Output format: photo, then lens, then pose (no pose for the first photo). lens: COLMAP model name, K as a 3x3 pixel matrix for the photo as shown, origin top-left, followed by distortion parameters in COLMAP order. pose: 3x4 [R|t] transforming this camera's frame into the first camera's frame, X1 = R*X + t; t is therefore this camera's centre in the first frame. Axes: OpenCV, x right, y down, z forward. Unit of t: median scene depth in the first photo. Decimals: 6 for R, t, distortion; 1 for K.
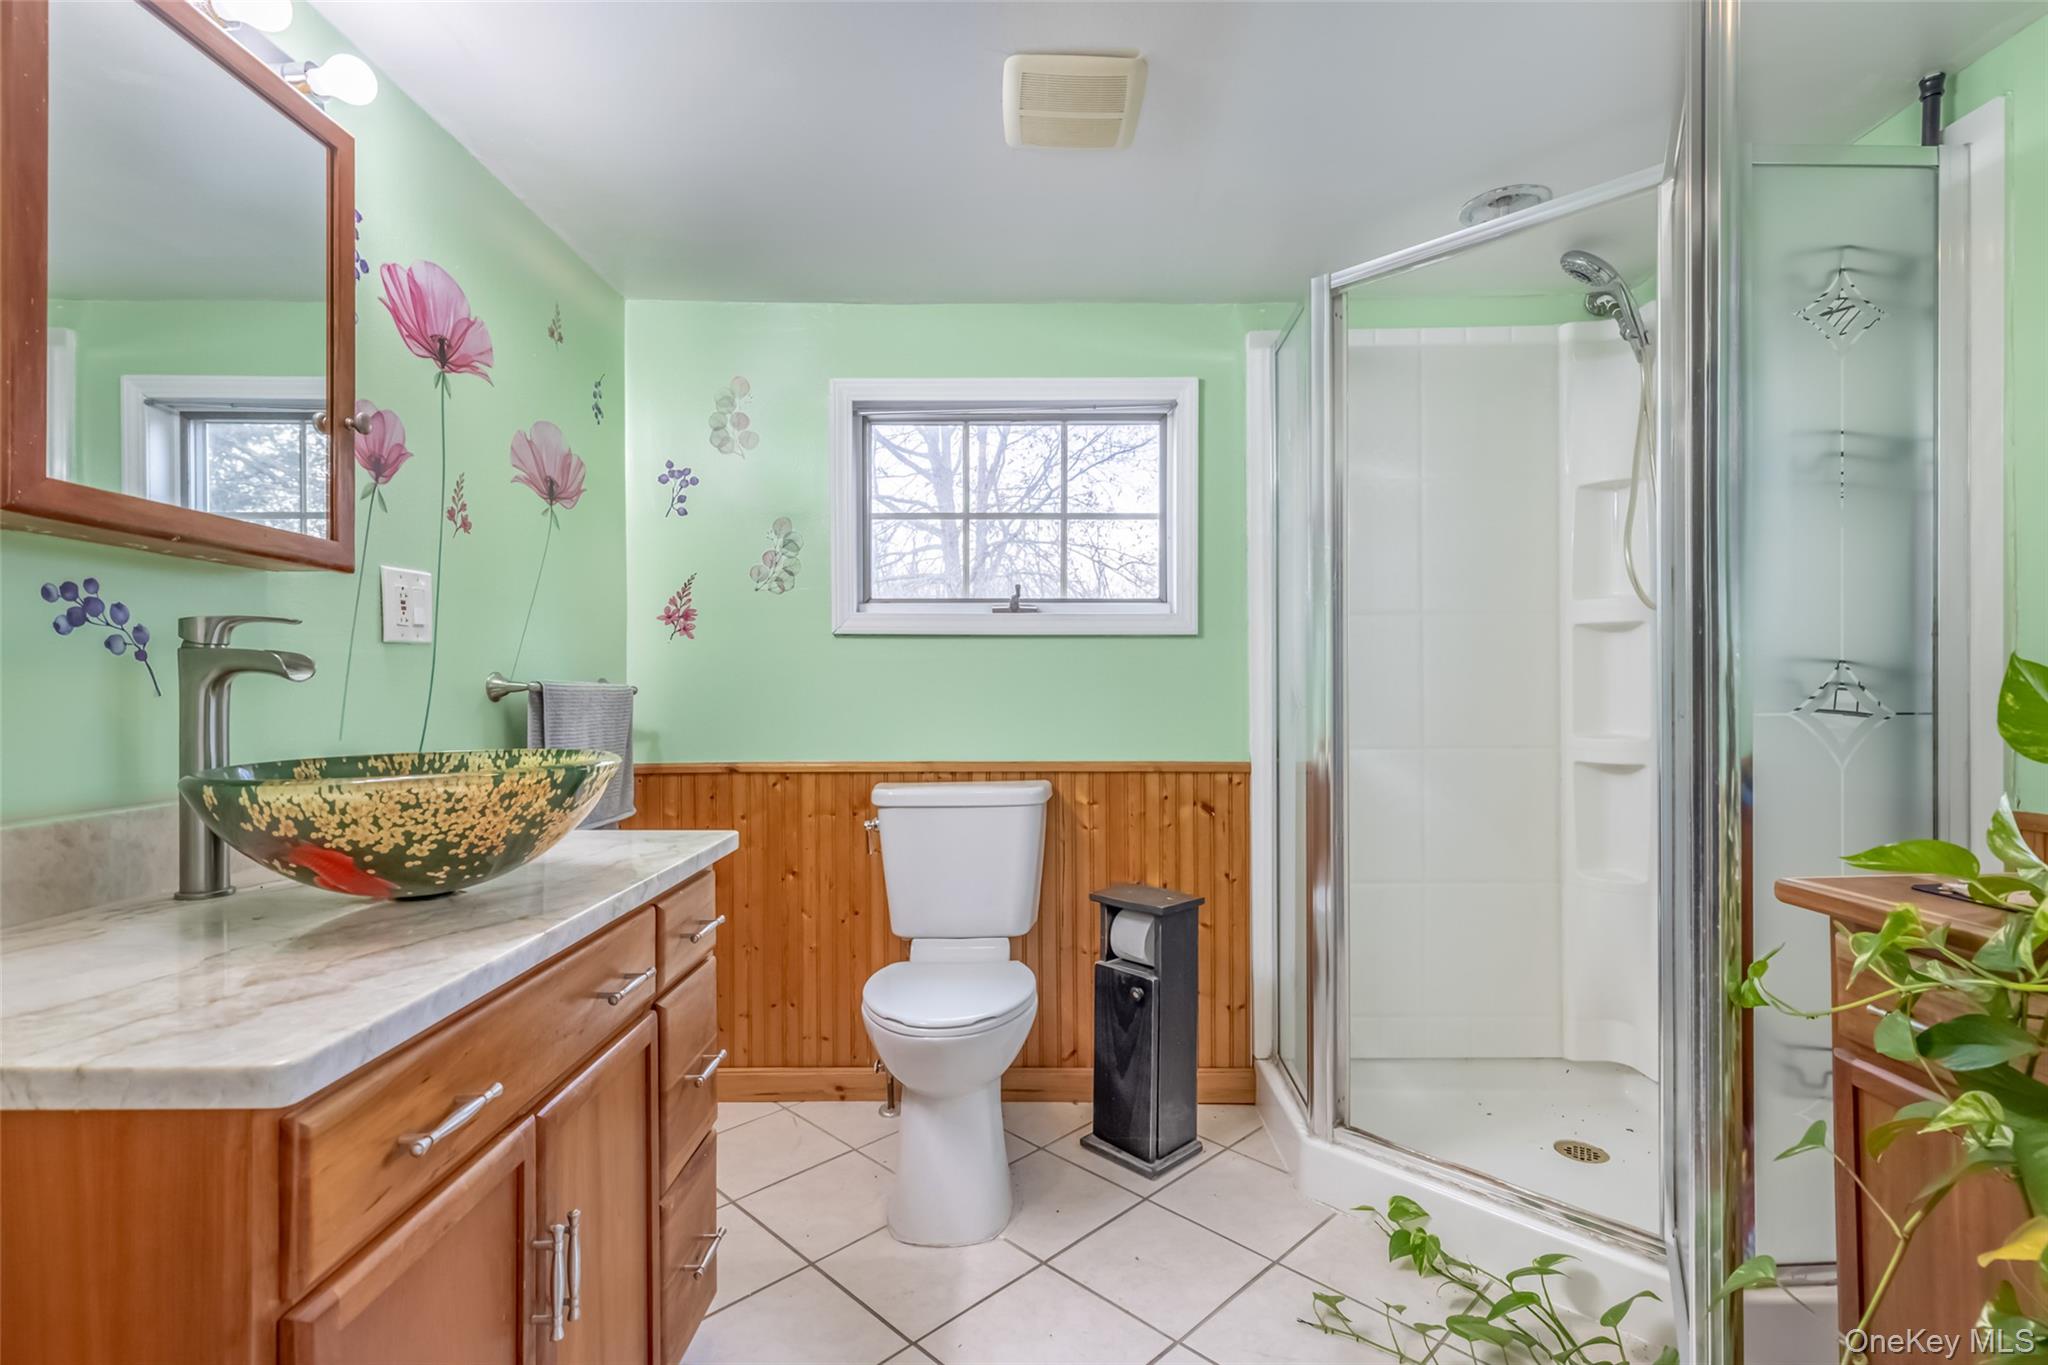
lens RADIAL K [[933.1, 0, 1025.8], [0, 933.1, 683.0], [0, 0, 1]] dist [-0.002074, -0.000277]
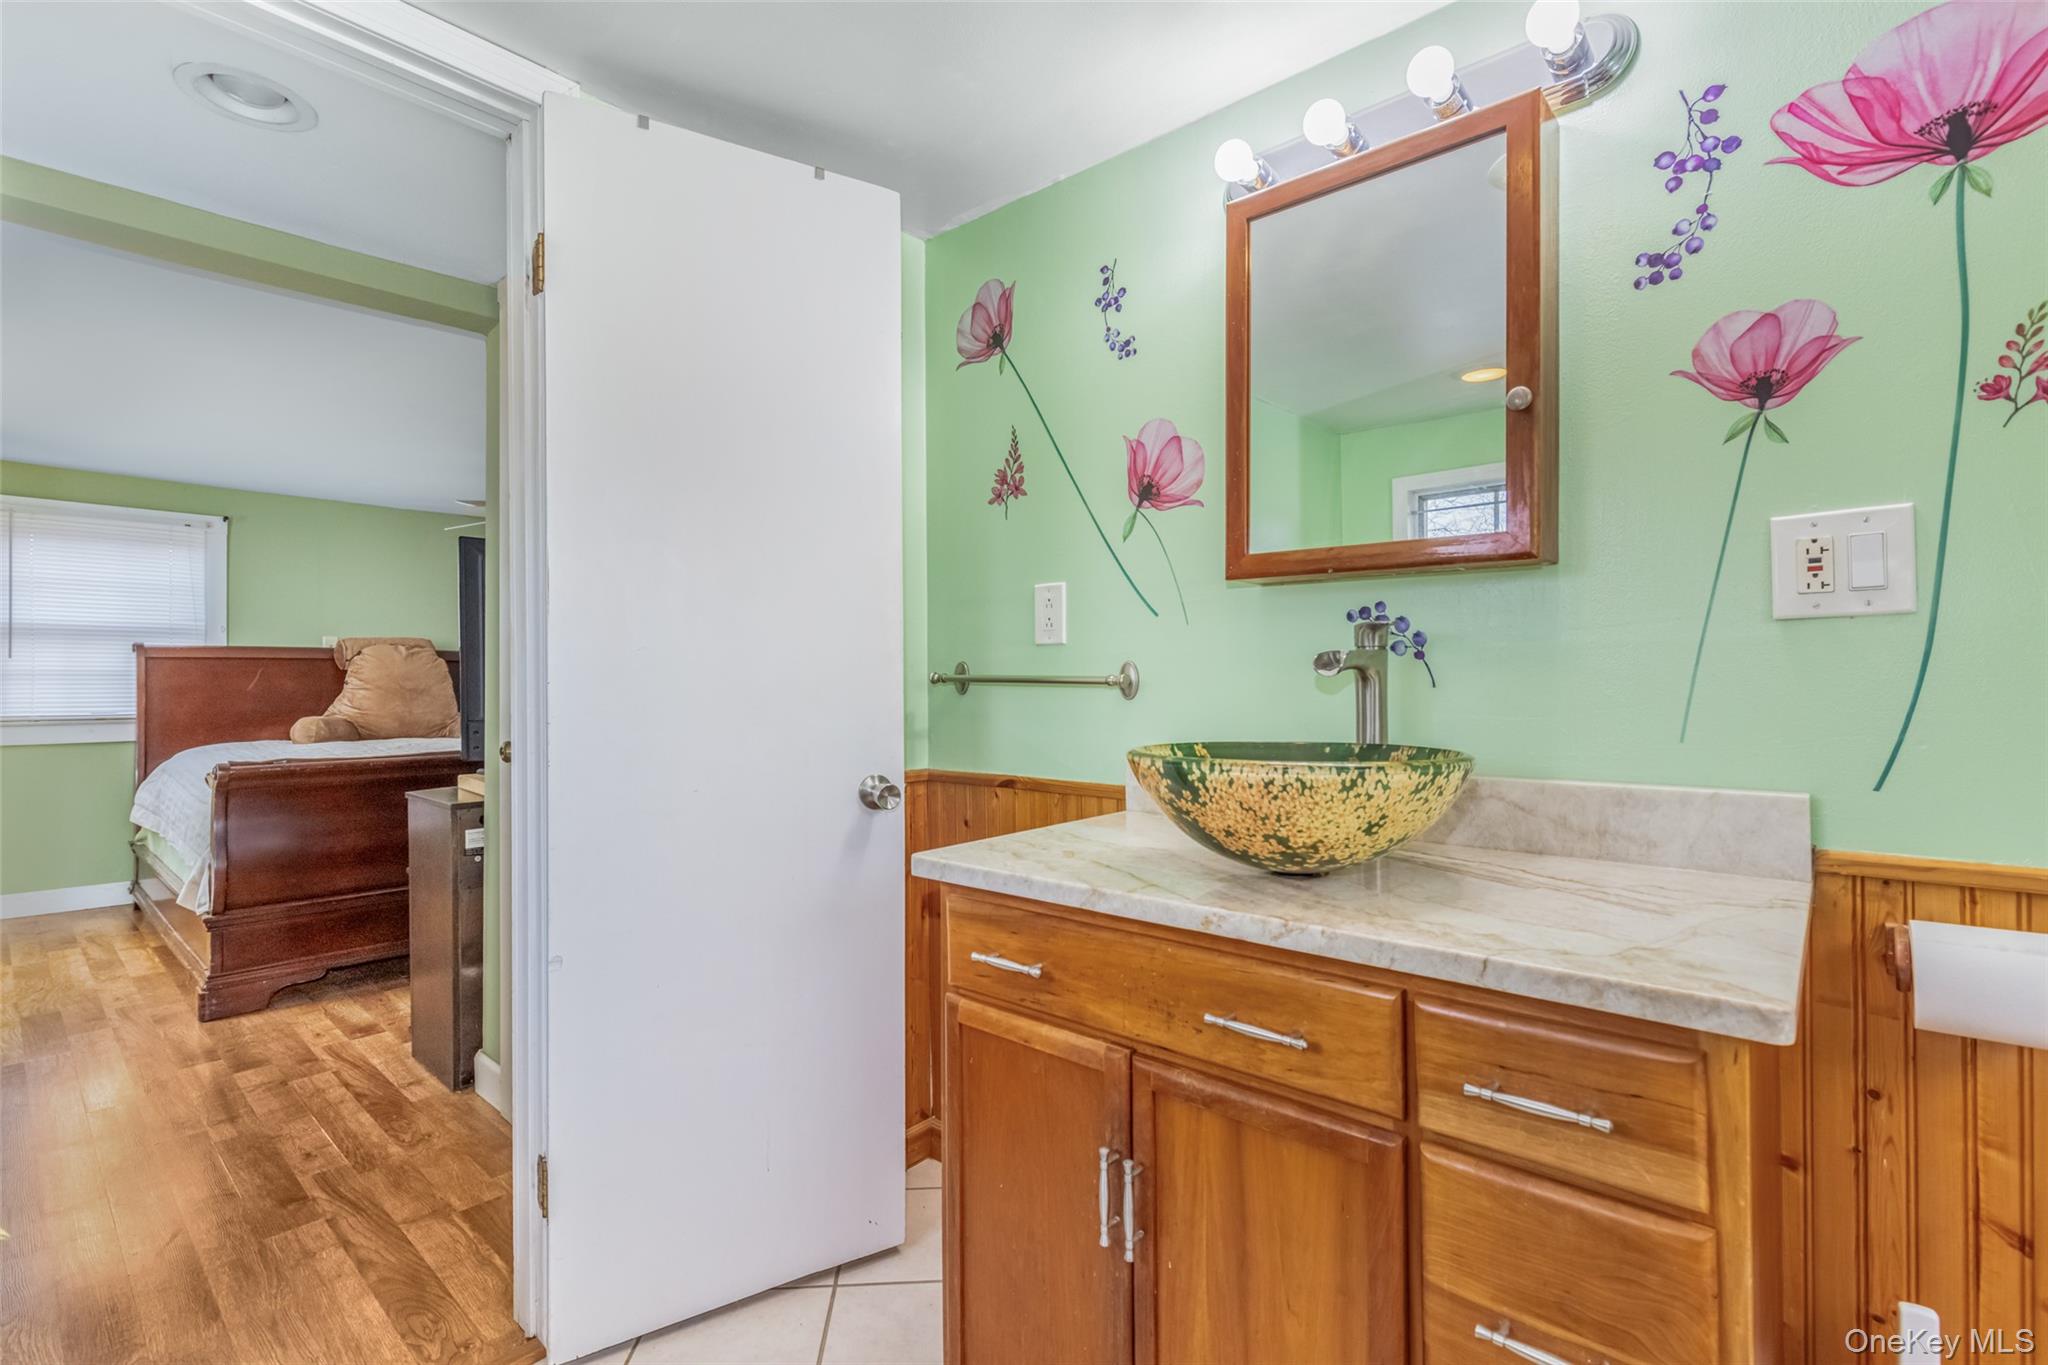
lens RADIAL K [[933.1, 0, 1023.2], [0, 933.1, 676.2], [0, 0, 1]] dist [-0.002074, -0.000277]
pose [[-0.662812, -0.002575, -0.748781, 0.367858], [0.003595, 0.999972, -0.006621, 0.005904], [0.748777, -0.007080, -0.662784, 1.440705]]
